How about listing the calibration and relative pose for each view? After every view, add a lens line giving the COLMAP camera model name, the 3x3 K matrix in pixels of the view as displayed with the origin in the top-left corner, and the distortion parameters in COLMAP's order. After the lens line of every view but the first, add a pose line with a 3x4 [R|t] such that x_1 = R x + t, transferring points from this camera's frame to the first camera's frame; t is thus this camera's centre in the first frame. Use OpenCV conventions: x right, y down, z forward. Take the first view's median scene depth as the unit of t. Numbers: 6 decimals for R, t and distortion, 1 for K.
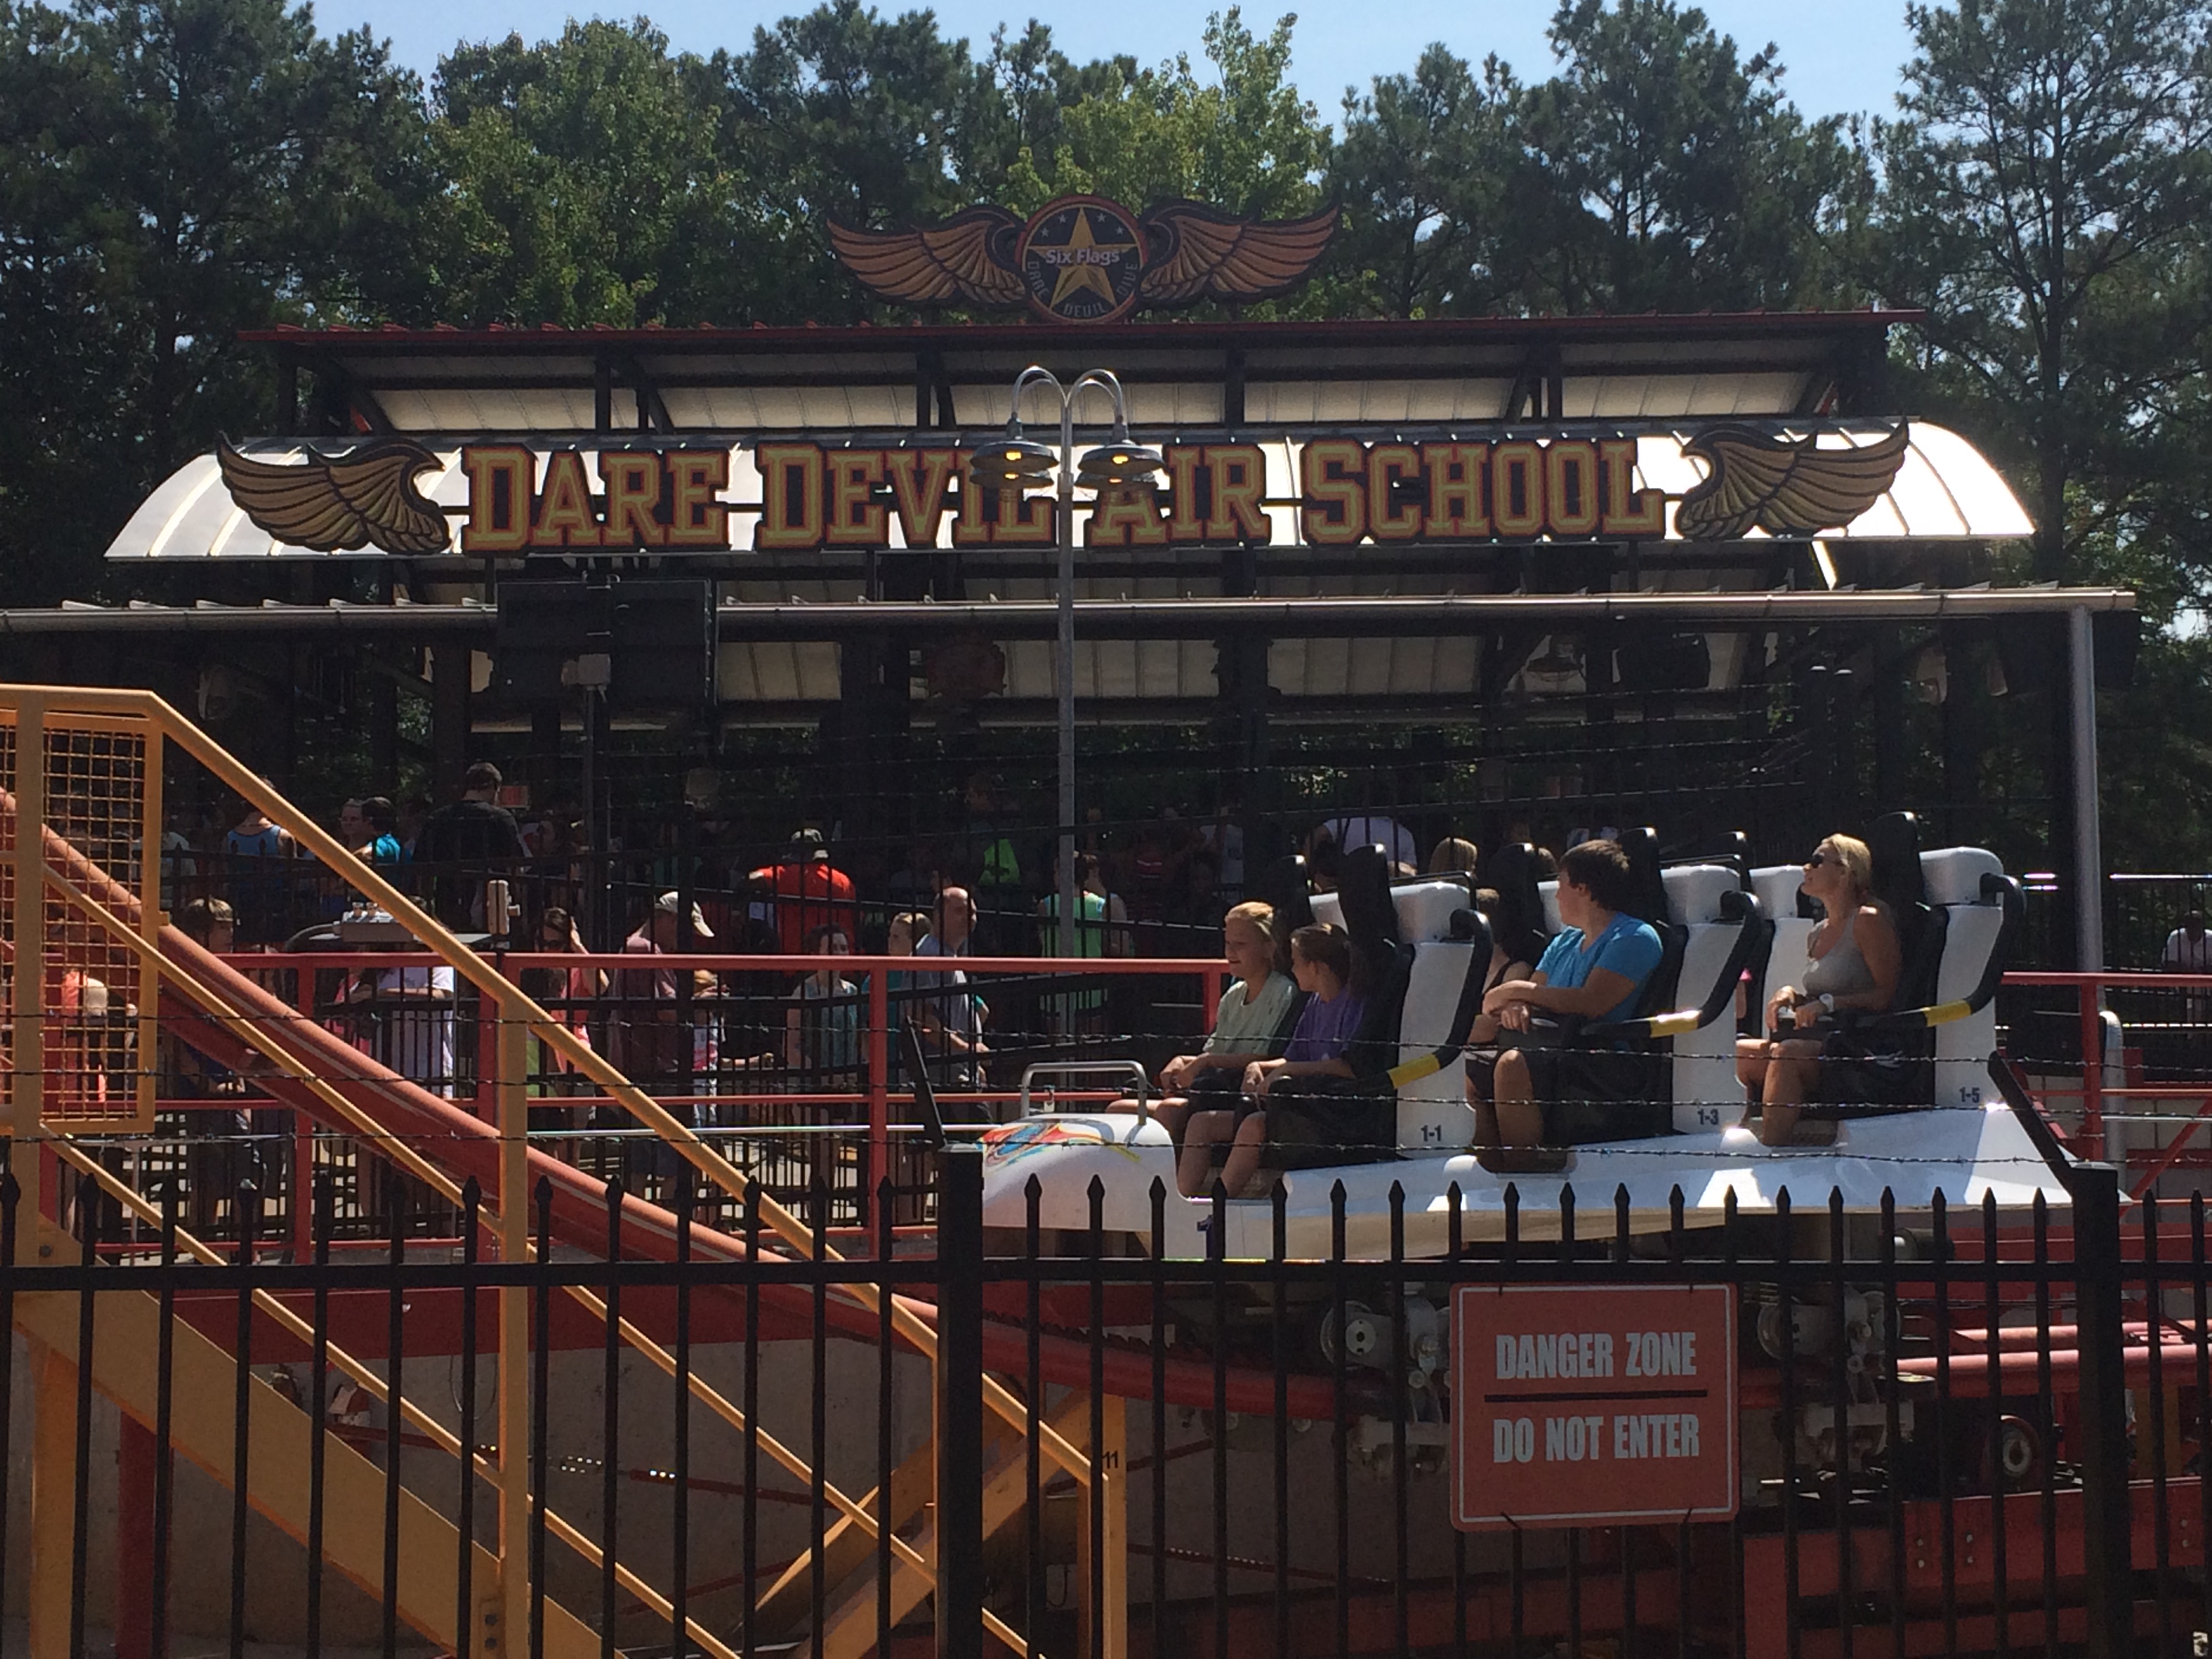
lens RADIAL K [[3320.5, 0, 1106.0], [0, 3320.5, 829.5], [0, 0, 1]] dist [0.007668, -0.000817]
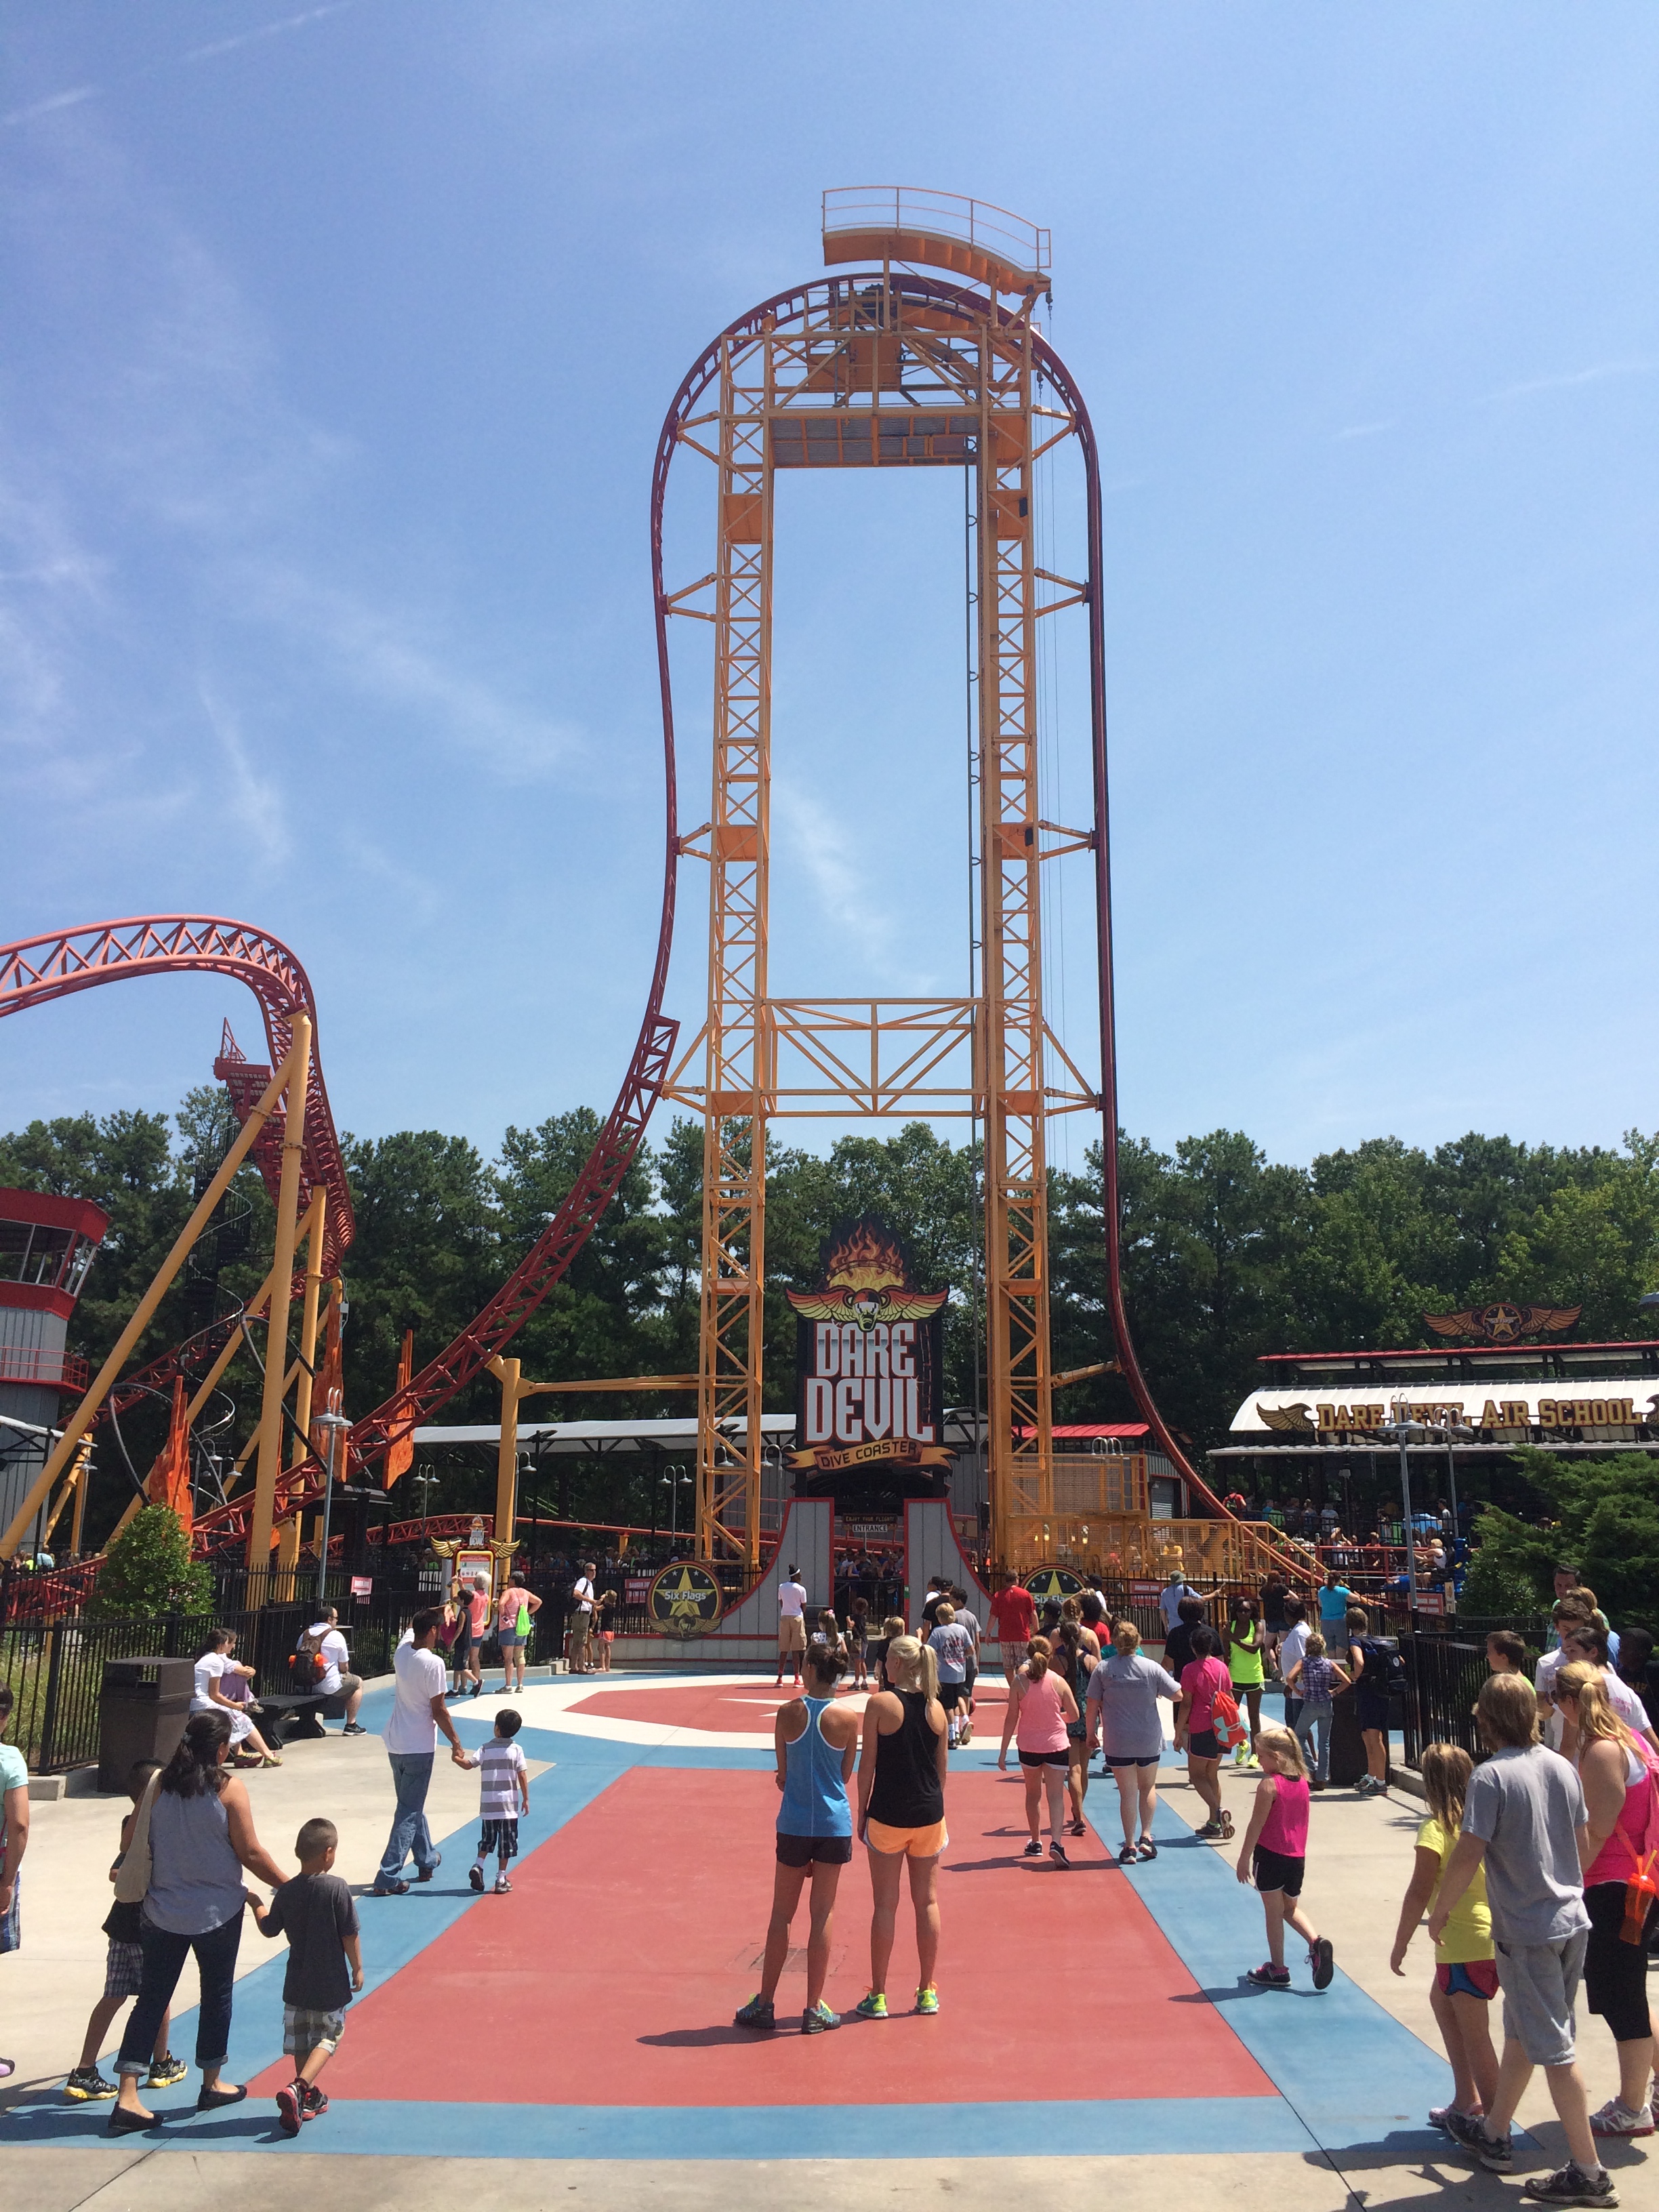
lens RADIAL K [[1930.1, 0, 829.5], [0, 1930.1, 1106.0], [0, 0, 1]] dist [0.059584, -0.072875]
pose [[0.895624, -0.090658, -0.435476, 0.261649], [0.021445, 0.986672, -0.161301, -0.084237], [0.444295, 0.135126, 0.885631, -1.088041]]
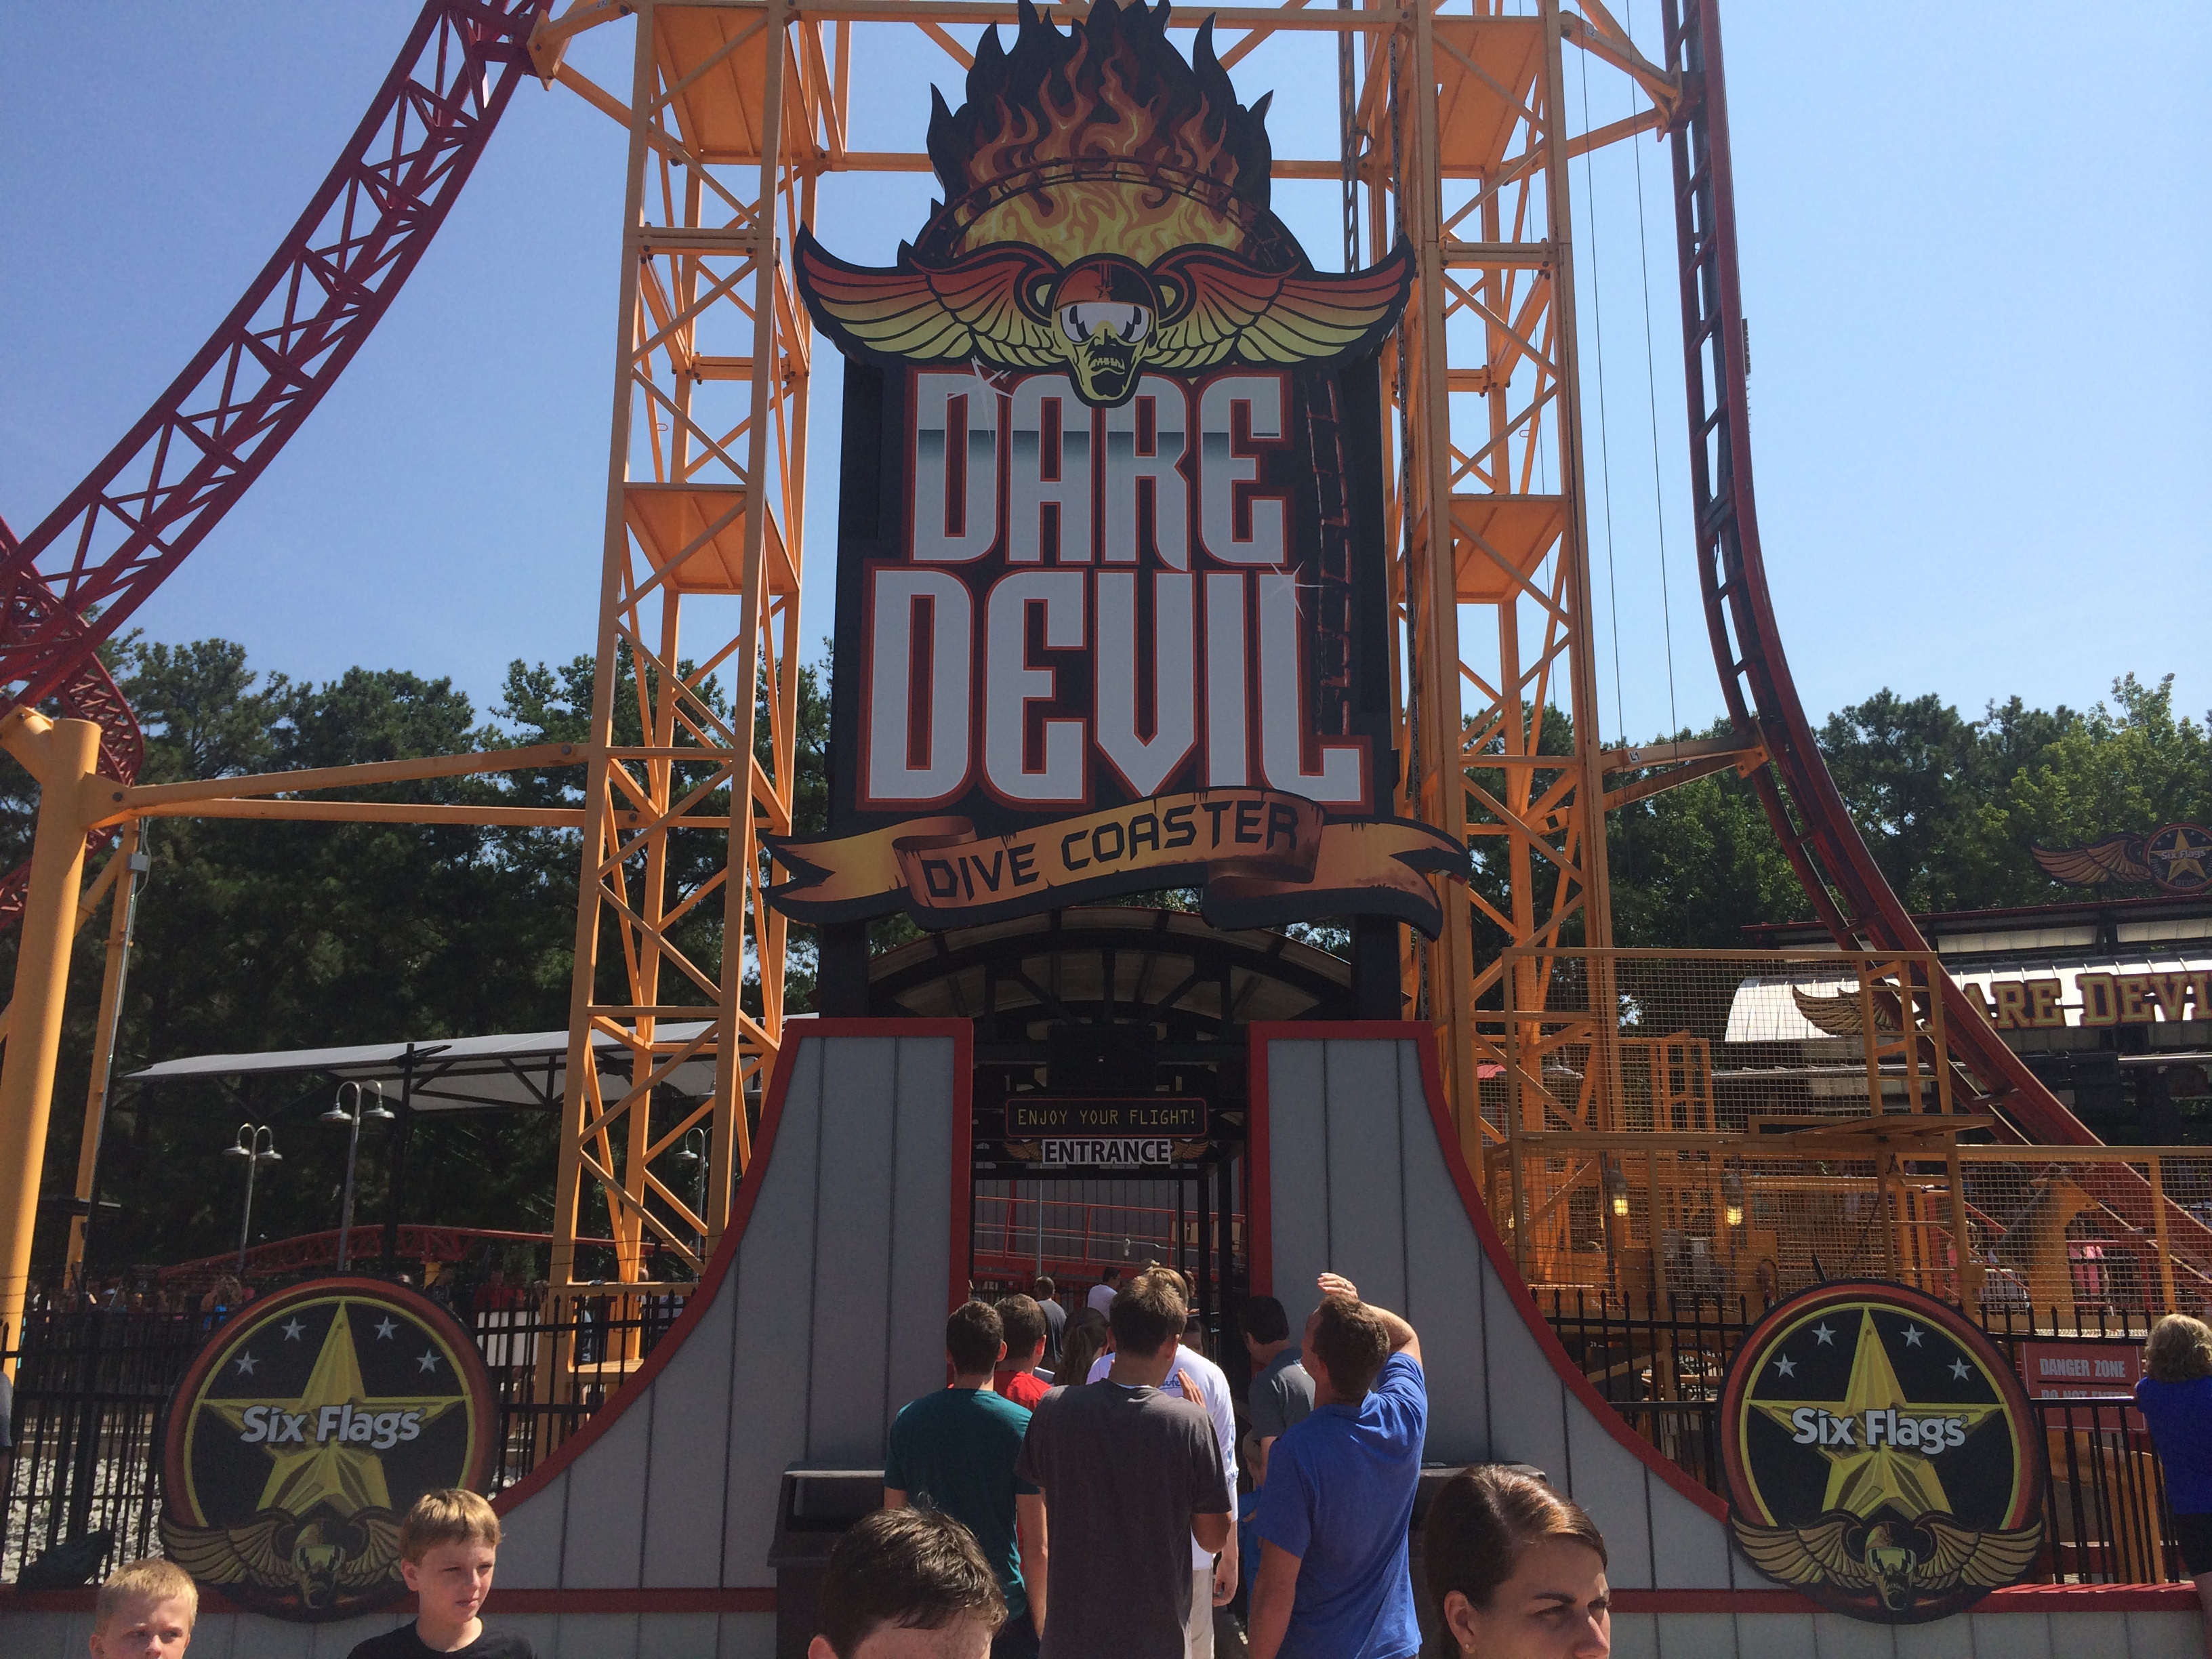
lens RADIAL K [[1930.1, 0, 1128.9], [0, 1930.1, 820.6], [0, 0, 1]] dist [0.059584, -0.072875]
pose [[0.925456, -0.085760, -0.369020, -0.151435], [0.023116, 0.985009, -0.170945, -0.015306], [0.378148, 0.149672, 0.913566, -0.246855]]
